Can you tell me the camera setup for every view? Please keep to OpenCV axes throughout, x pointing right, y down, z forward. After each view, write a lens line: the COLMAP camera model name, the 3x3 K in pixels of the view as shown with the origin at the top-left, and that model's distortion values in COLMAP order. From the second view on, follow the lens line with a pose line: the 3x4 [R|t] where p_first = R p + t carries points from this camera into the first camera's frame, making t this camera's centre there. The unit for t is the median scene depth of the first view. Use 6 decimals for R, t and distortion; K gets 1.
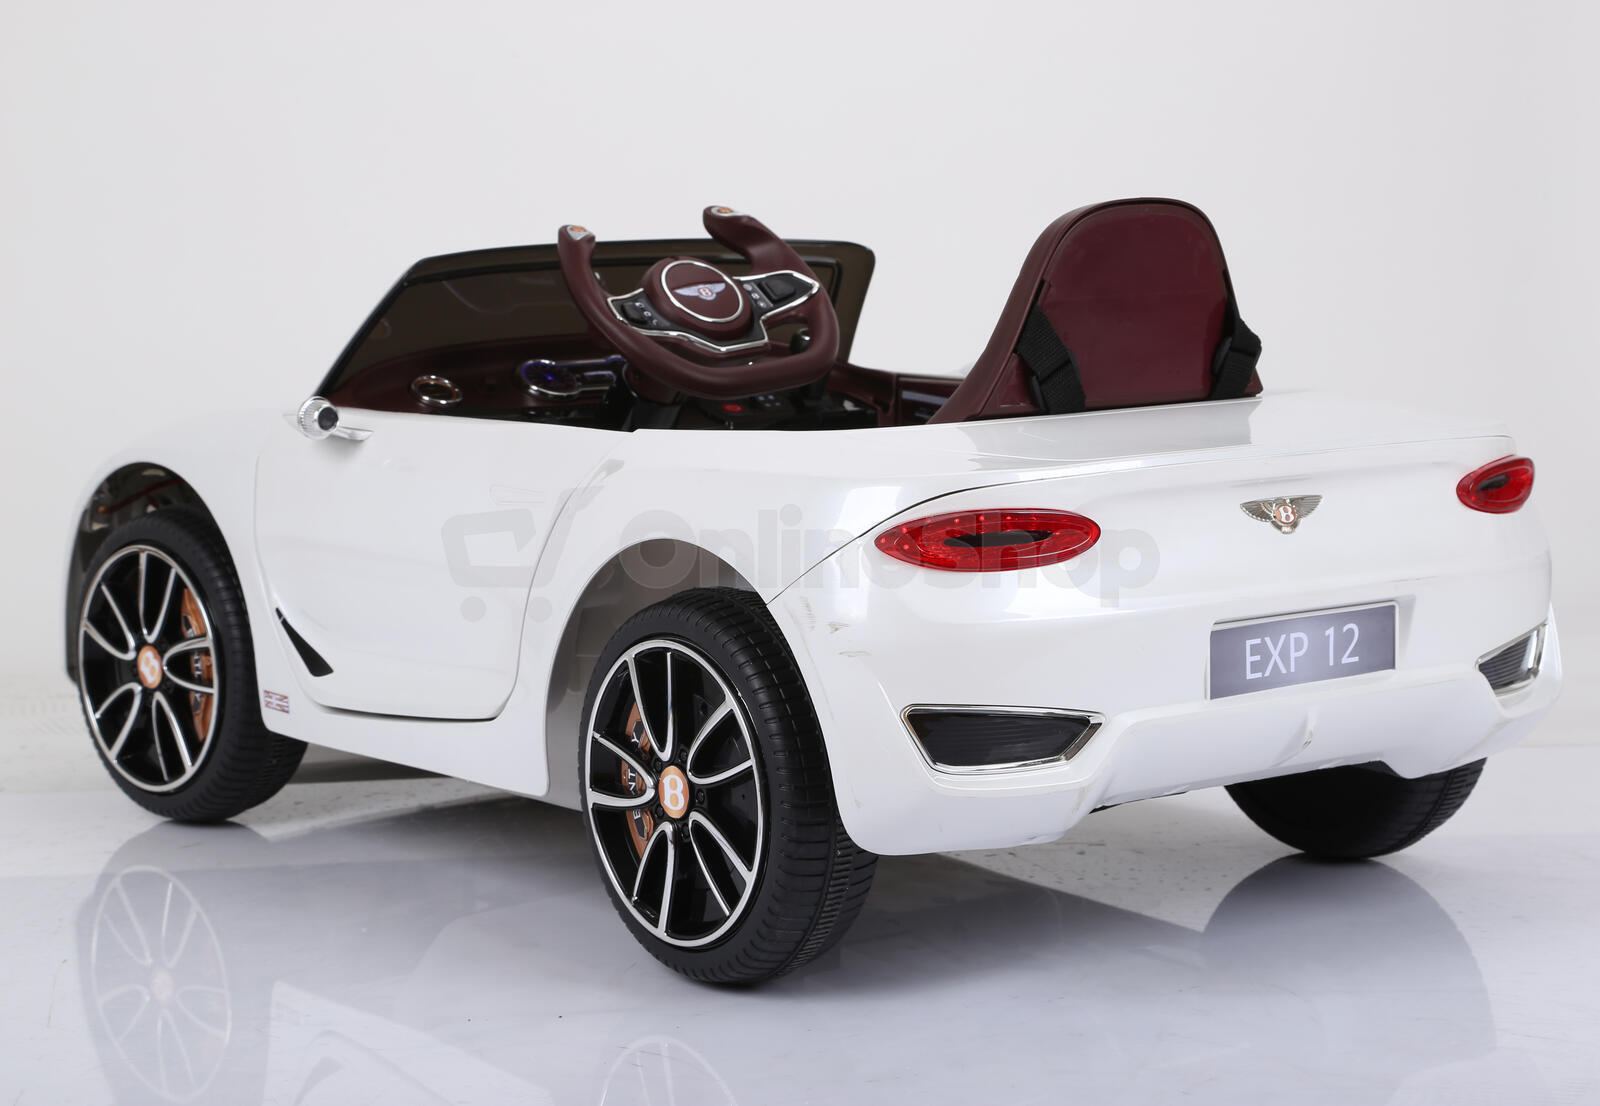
lens RADIAL K [[3629.4, 0, 800.0], [0, 3629.4, 553.0], [0, 0, 1]] dist [0.335176, -0.097280]
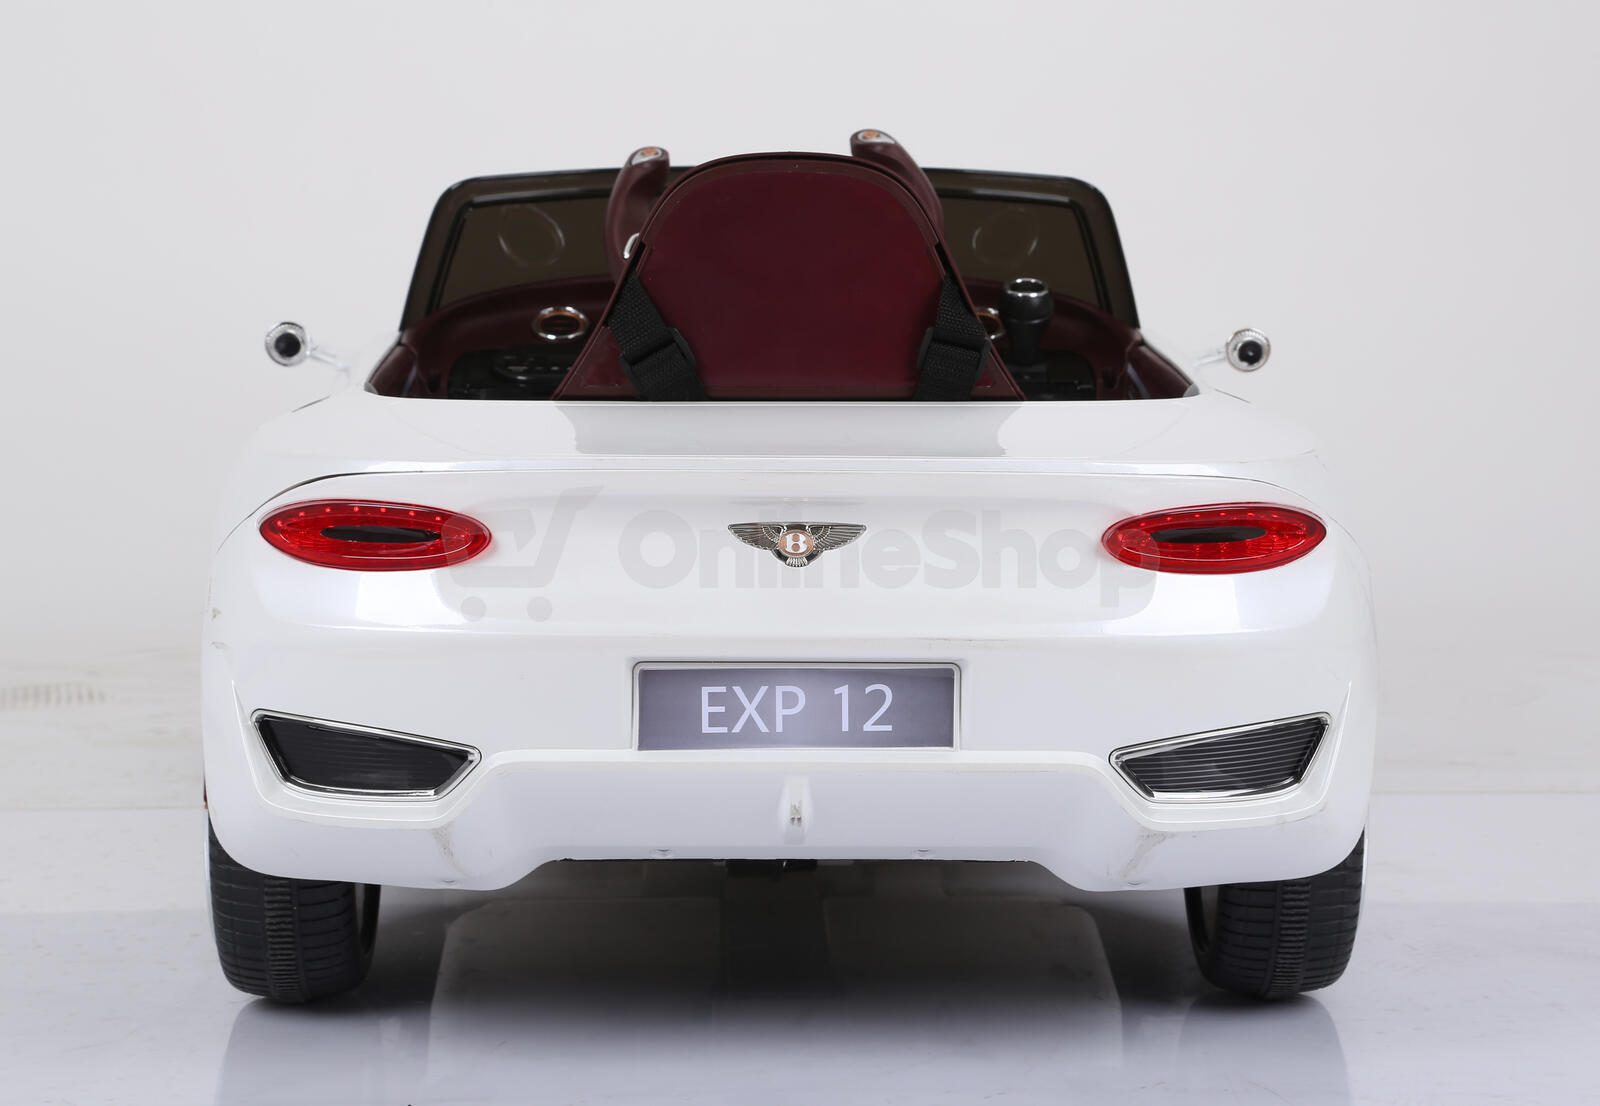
lens RADIAL K [[4005.2, 0, 800.0], [0, 4005.2, 553.0], [0, 0, 1]] dist [0.743565, -0.034191]
pose [[0.767309, 0.105486, -0.632542, 0.712368], [-0.084397, 0.994410, 0.063455, -0.066508], [0.635699, 0.004695, 0.771923, 0.294960]]
